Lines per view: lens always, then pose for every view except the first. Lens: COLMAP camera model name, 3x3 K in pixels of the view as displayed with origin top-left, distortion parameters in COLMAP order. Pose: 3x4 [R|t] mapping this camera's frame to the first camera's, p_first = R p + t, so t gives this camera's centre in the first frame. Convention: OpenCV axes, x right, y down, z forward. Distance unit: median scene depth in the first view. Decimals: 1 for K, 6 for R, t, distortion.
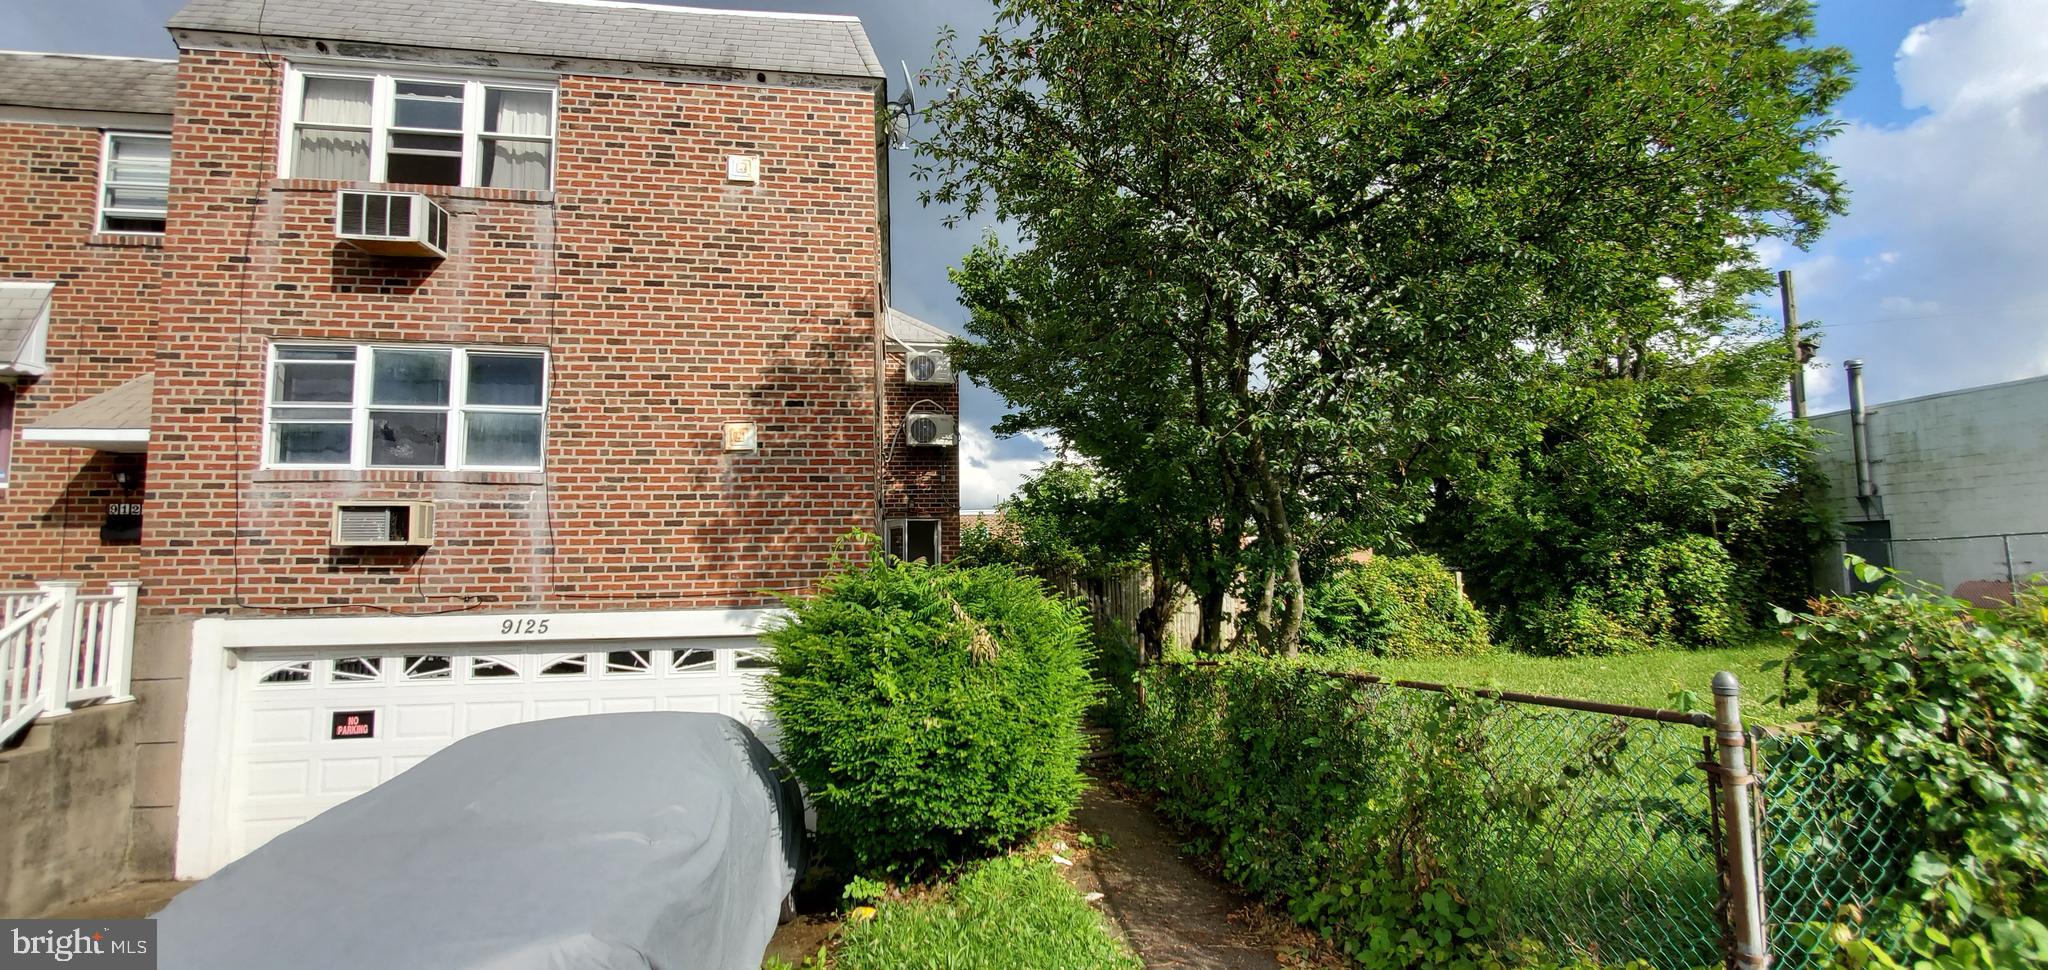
lens RADIAL K [[837.1, 0, 1004.0], [0, 837.1, 494.6], [0, 0, 1]] dist [-0.001193, 0.002591]
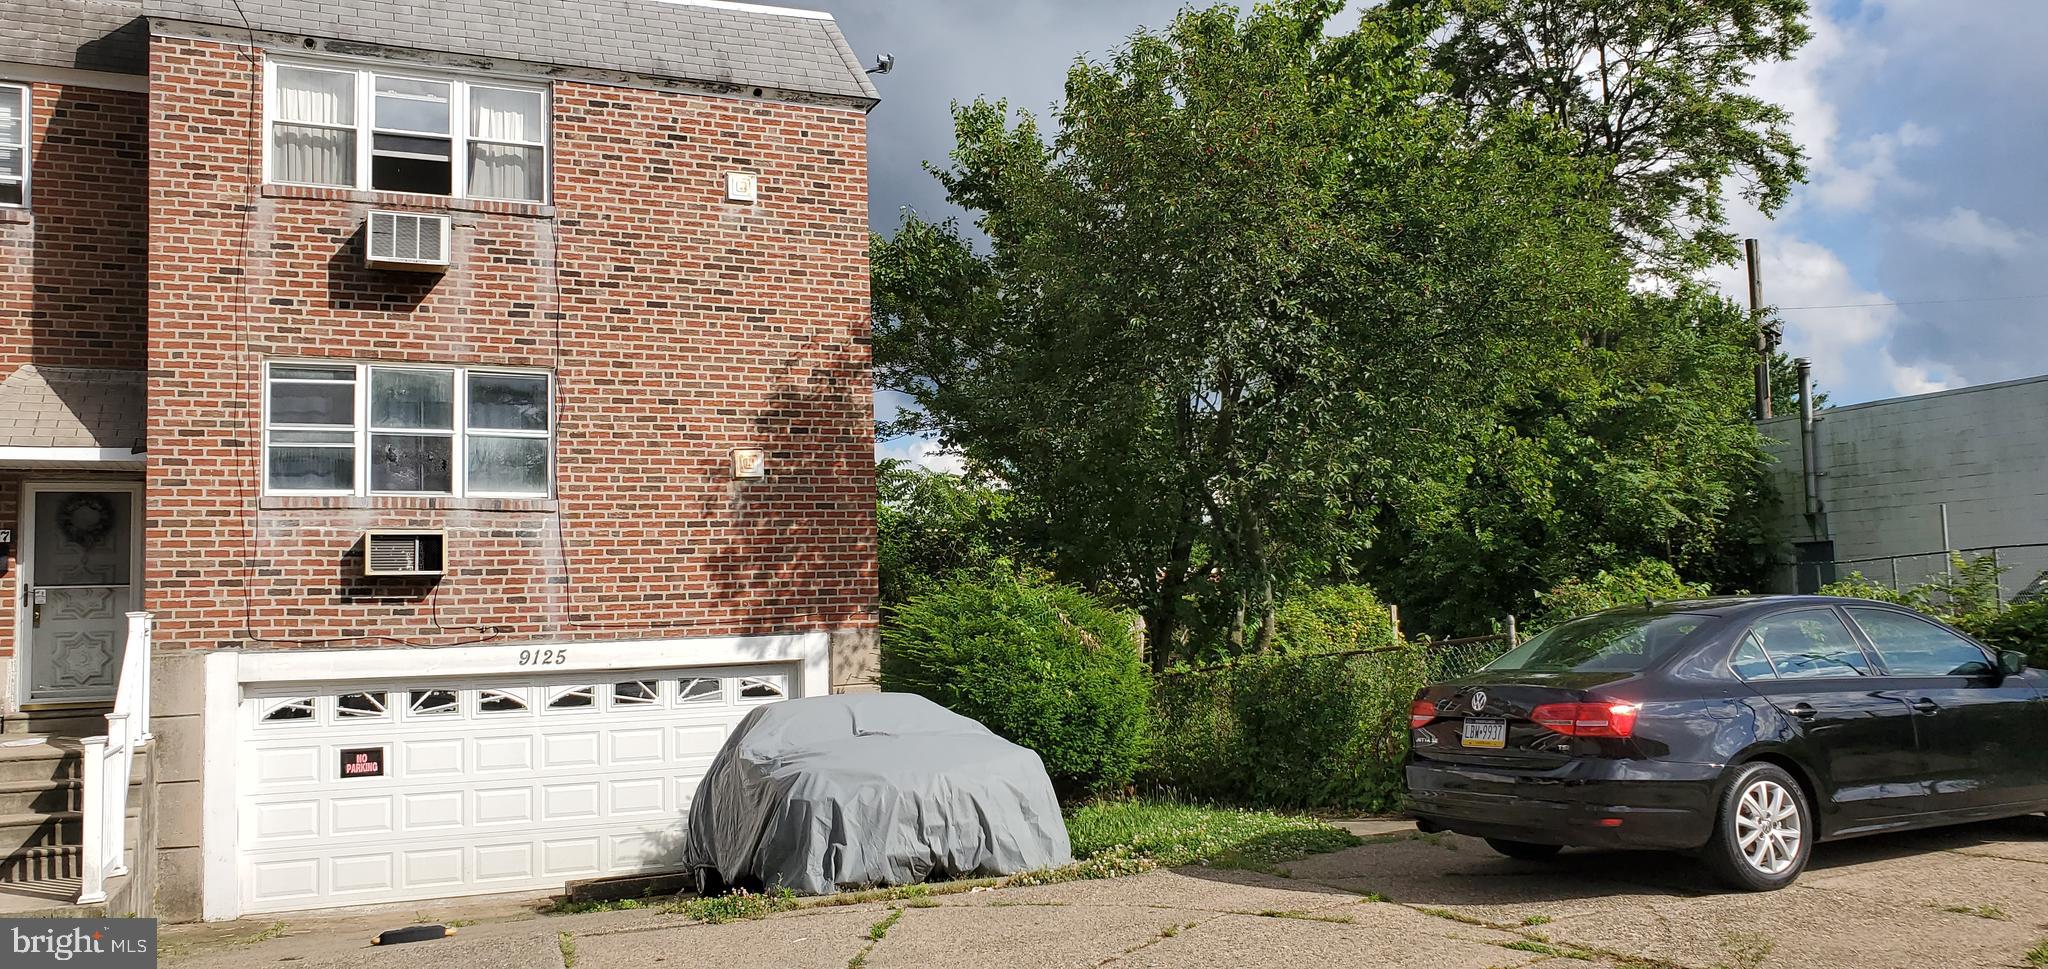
lens RADIAL K [[1568.4, 0, 1021.7], [0, 1568.4, 480.3], [0, 0, 1]] dist [0.039653, -0.056652]
pose [[0.964173, 0.009980, 0.265088, -0.500961], [-0.009477, 0.999950, -0.003178, -0.046965], [-0.265107, 0.000552, 0.964219, -0.891027]]
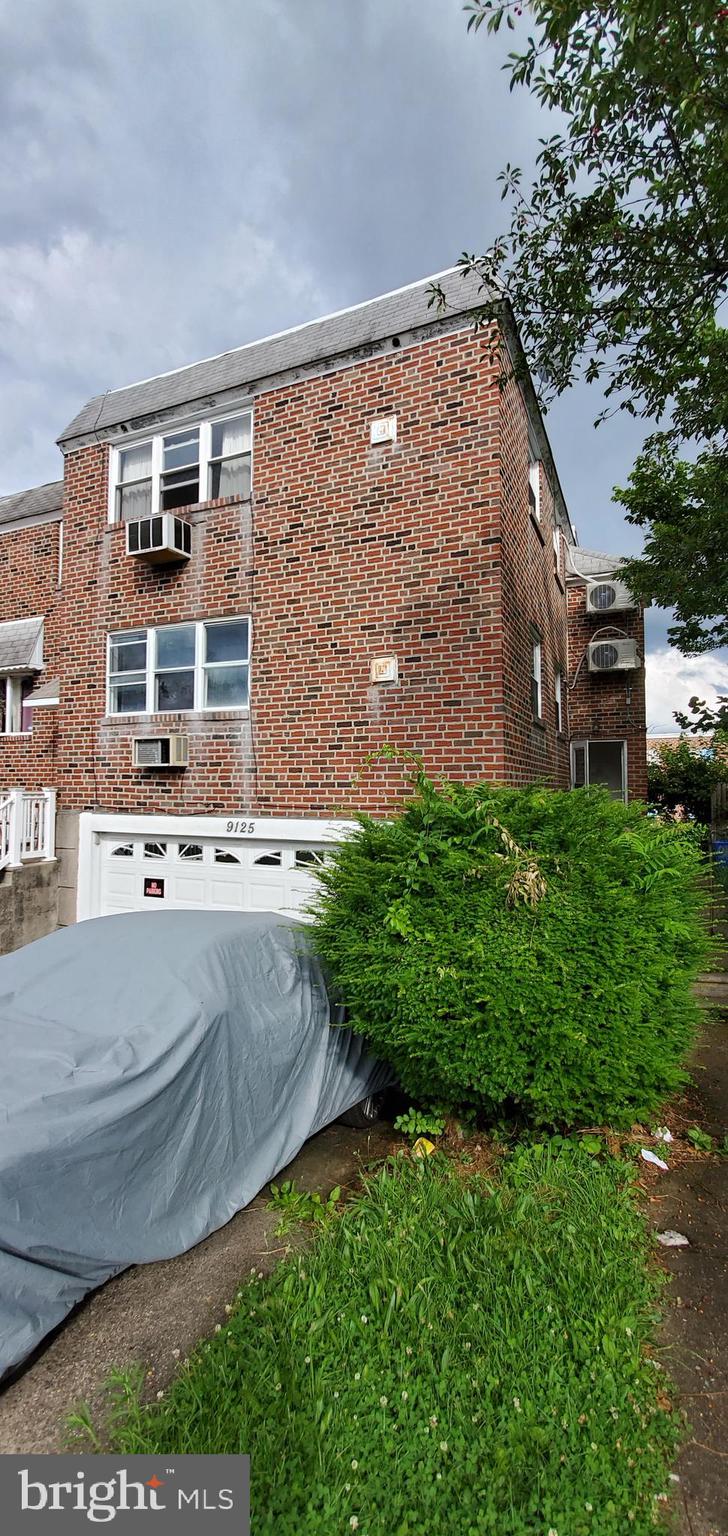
lens RADIAL K [[627.9, 0, 348.1], [0, 627.9, 759.5], [0, 0, 1]] dist [-0.001193, 0.002591]
pose [[0.837190, -0.009542, -0.546829, 0.110090], [0.037116, 0.998534, 0.039400, 0.017058], [0.545651, -0.053282, 0.836317, 0.257243]]
